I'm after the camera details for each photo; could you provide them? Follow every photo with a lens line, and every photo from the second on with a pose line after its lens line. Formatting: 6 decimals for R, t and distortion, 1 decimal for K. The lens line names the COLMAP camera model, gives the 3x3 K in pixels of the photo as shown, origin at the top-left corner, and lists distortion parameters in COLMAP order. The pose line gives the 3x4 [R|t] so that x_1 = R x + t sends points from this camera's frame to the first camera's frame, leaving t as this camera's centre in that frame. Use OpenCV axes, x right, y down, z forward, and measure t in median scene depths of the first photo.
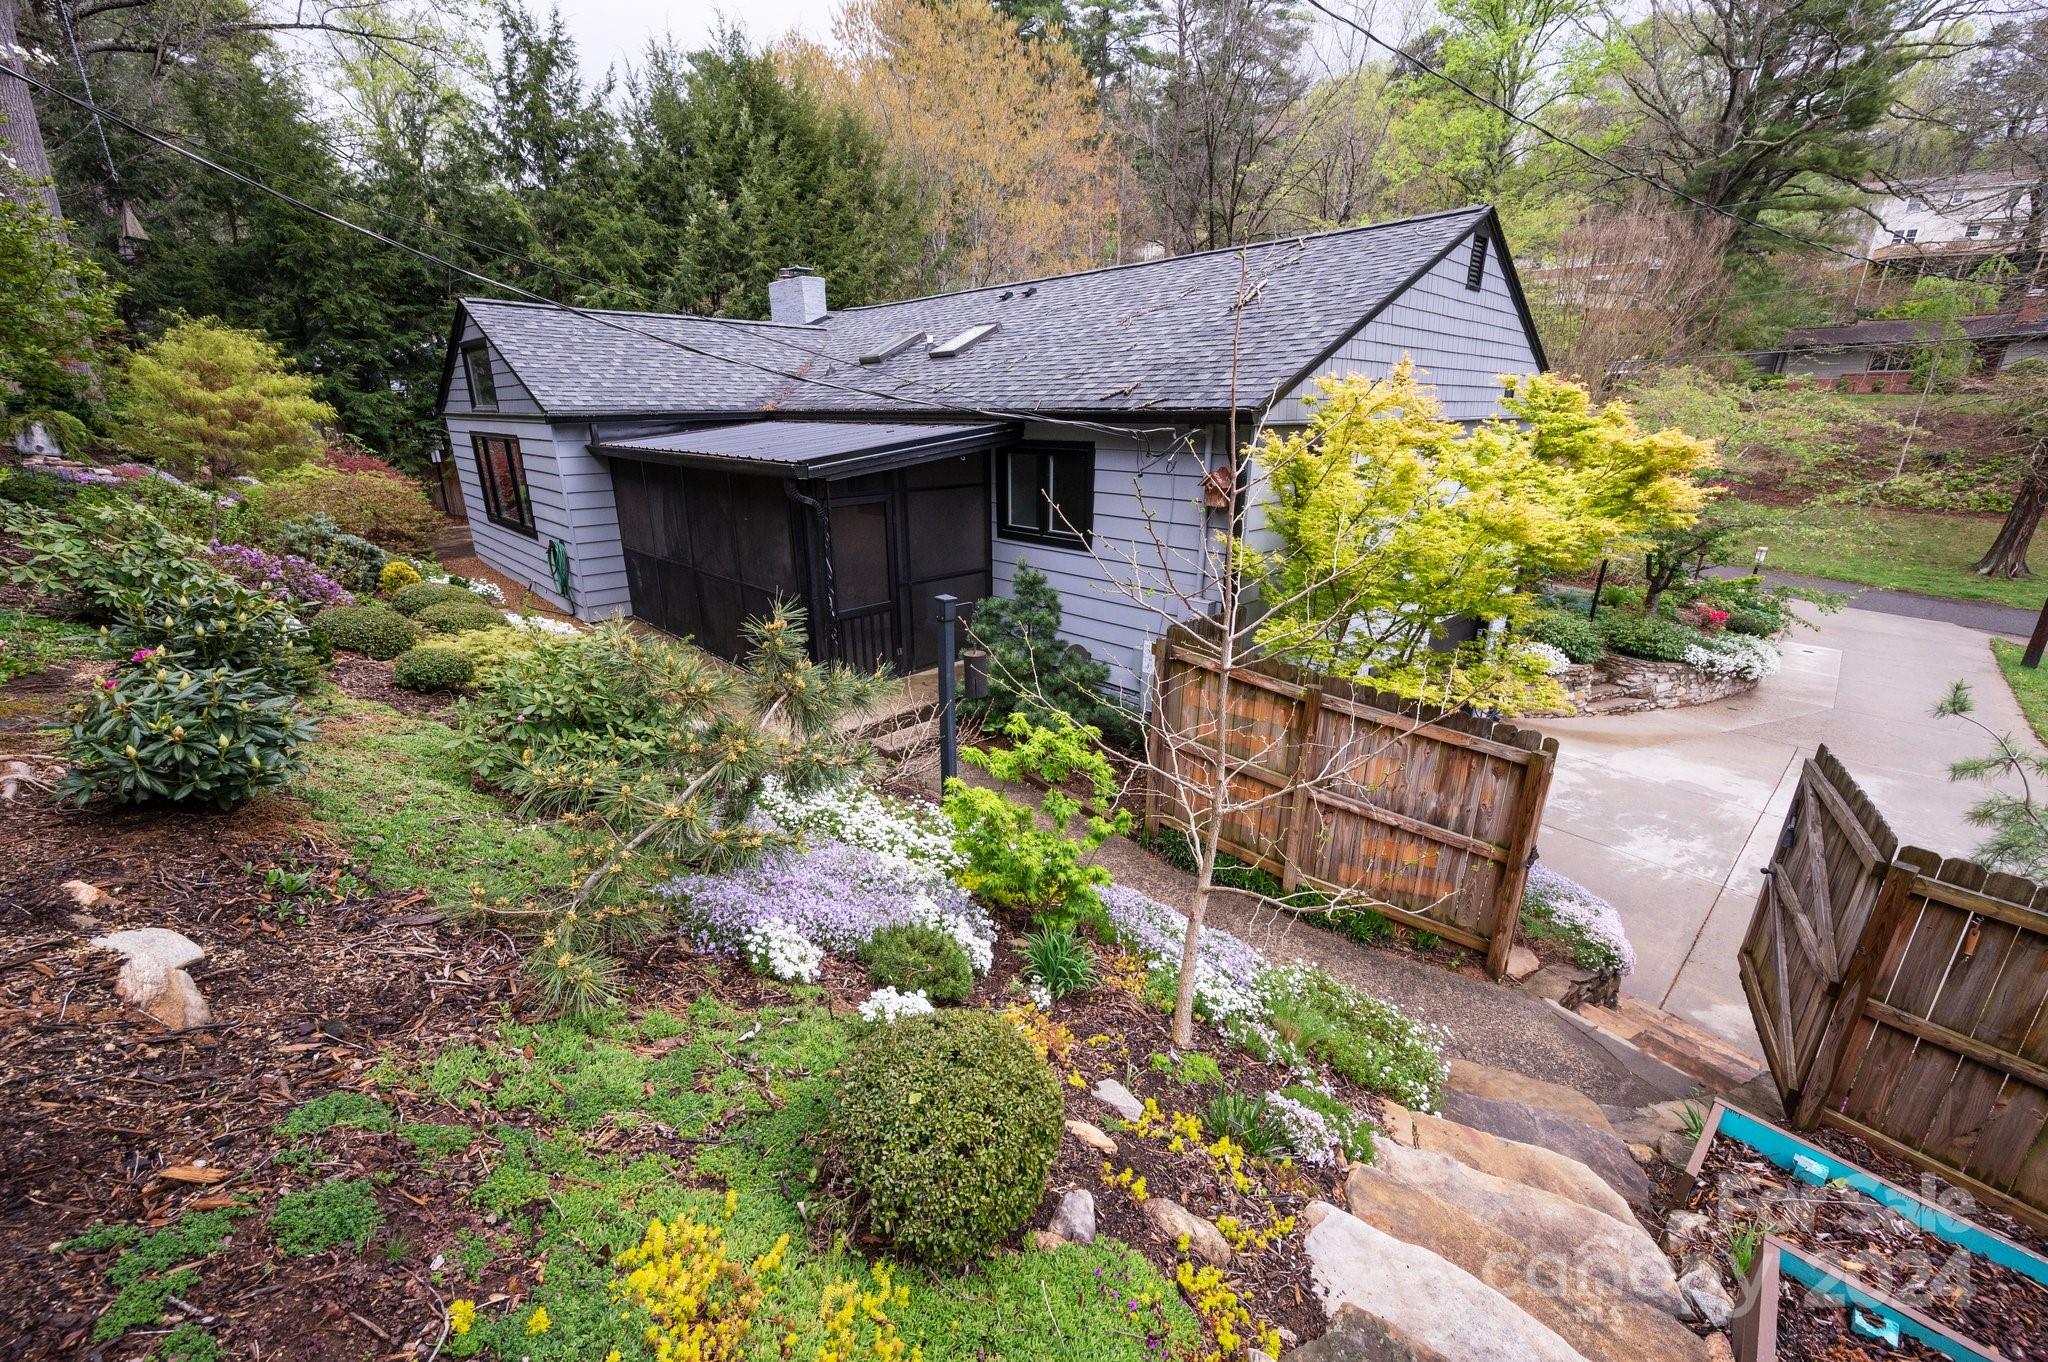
lens RADIAL K [[828.1, 0, 1024.7], [0, 828.1, 687.7], [0, 0, 1]] dist [0.001682, 0.000045]
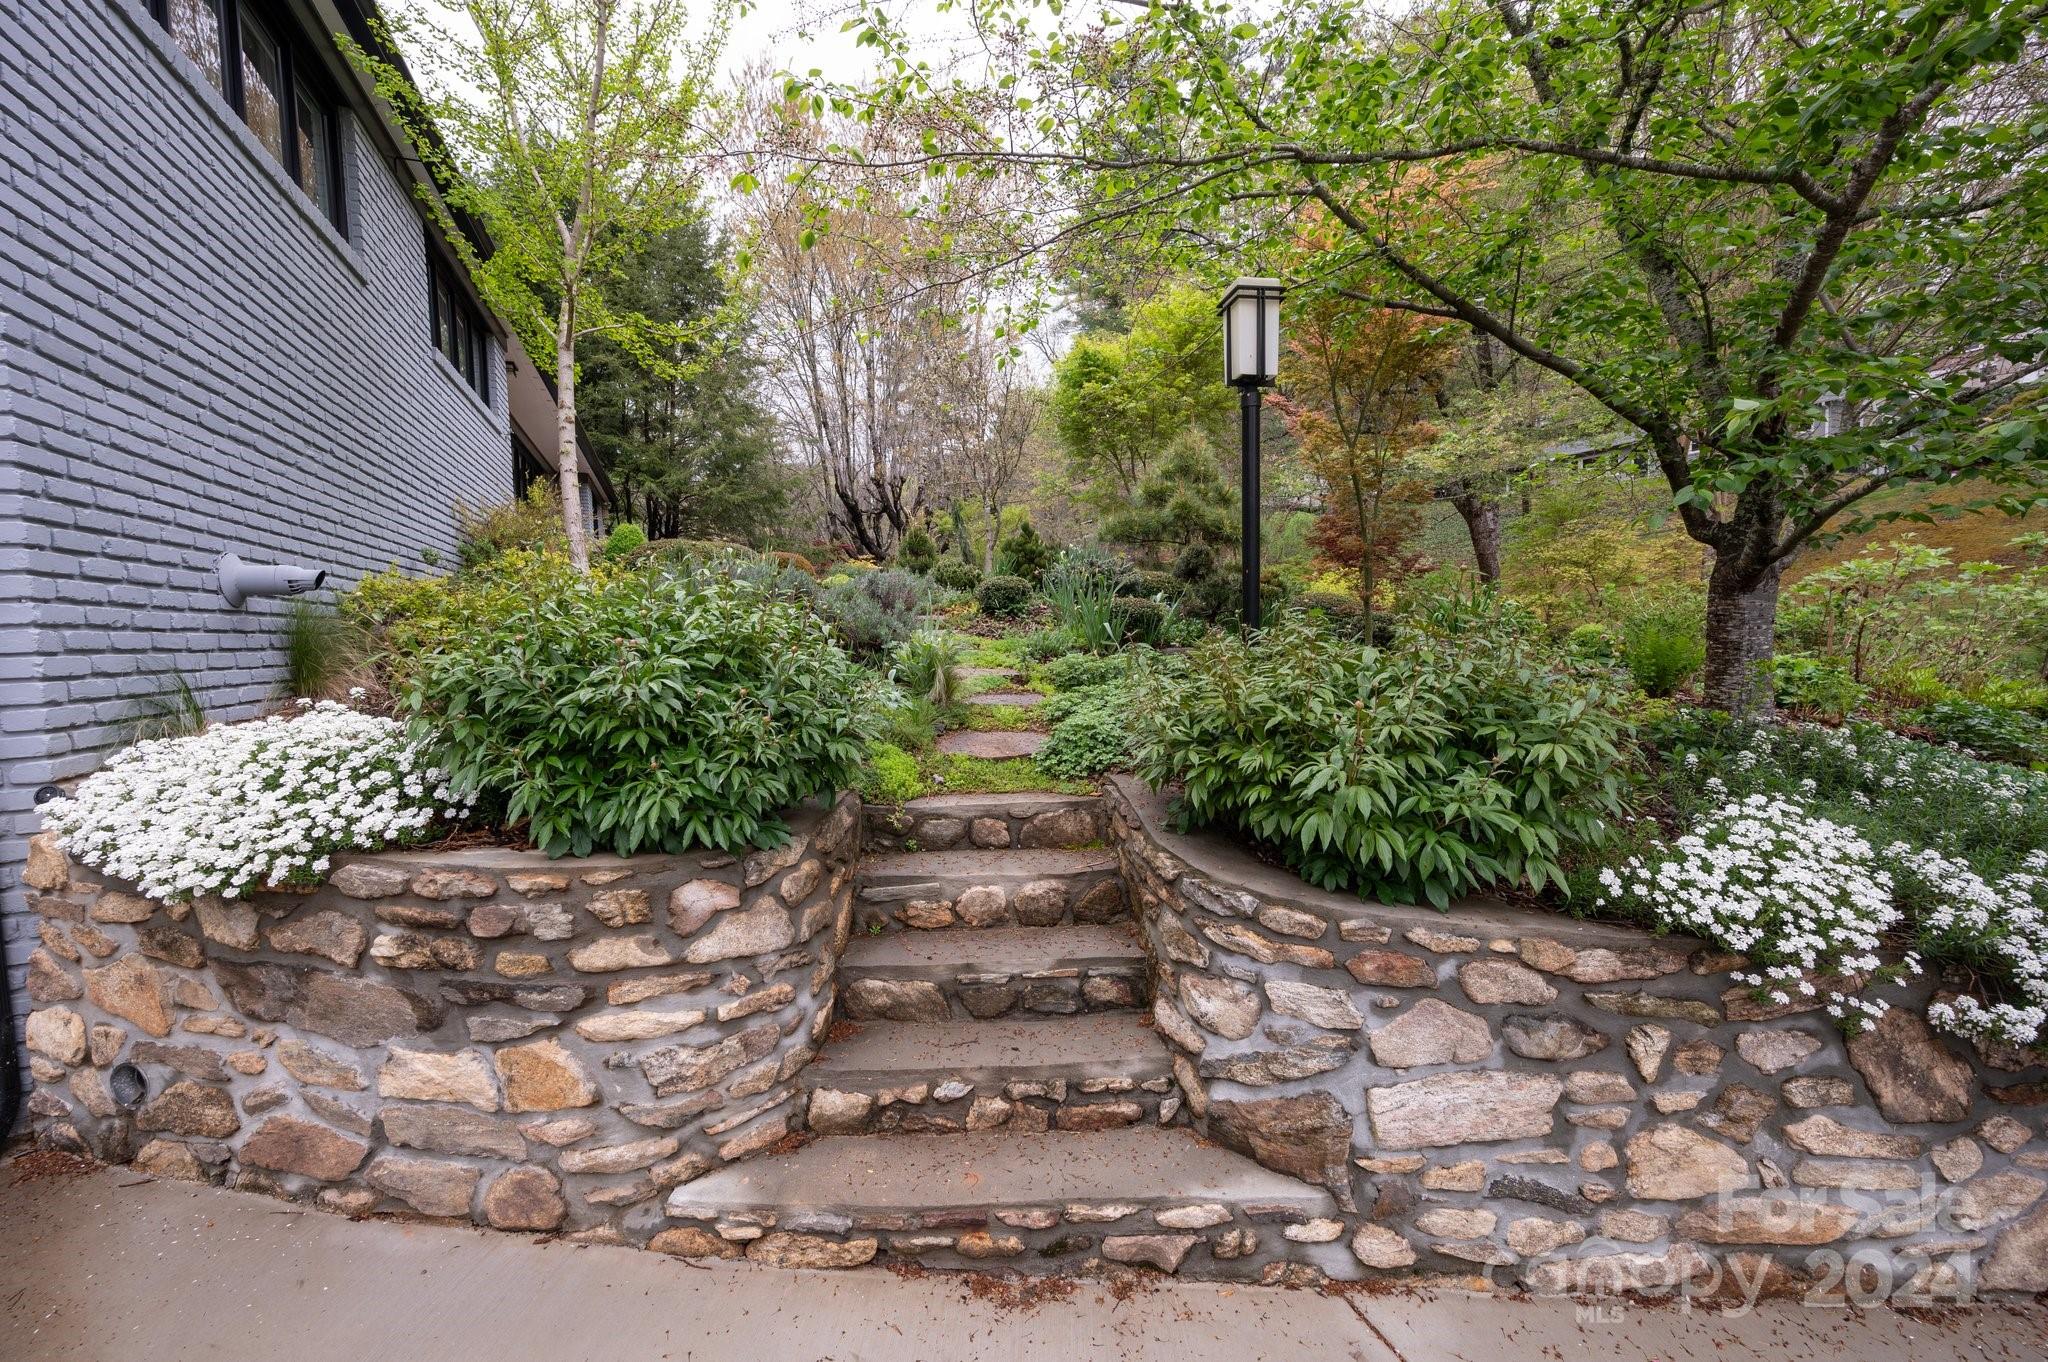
lens RADIAL K [[828.1, 0, 1023.3], [0, 828.1, 678.7], [0, 0, 1]] dist [0.001682, 0.000045]
pose [[0.930935, -0.004217, -0.365161, 0.754359], [-0.109371, 0.950815, -0.289810, -0.018827], [0.348422, 0.309732, 0.884685, 0.840265]]
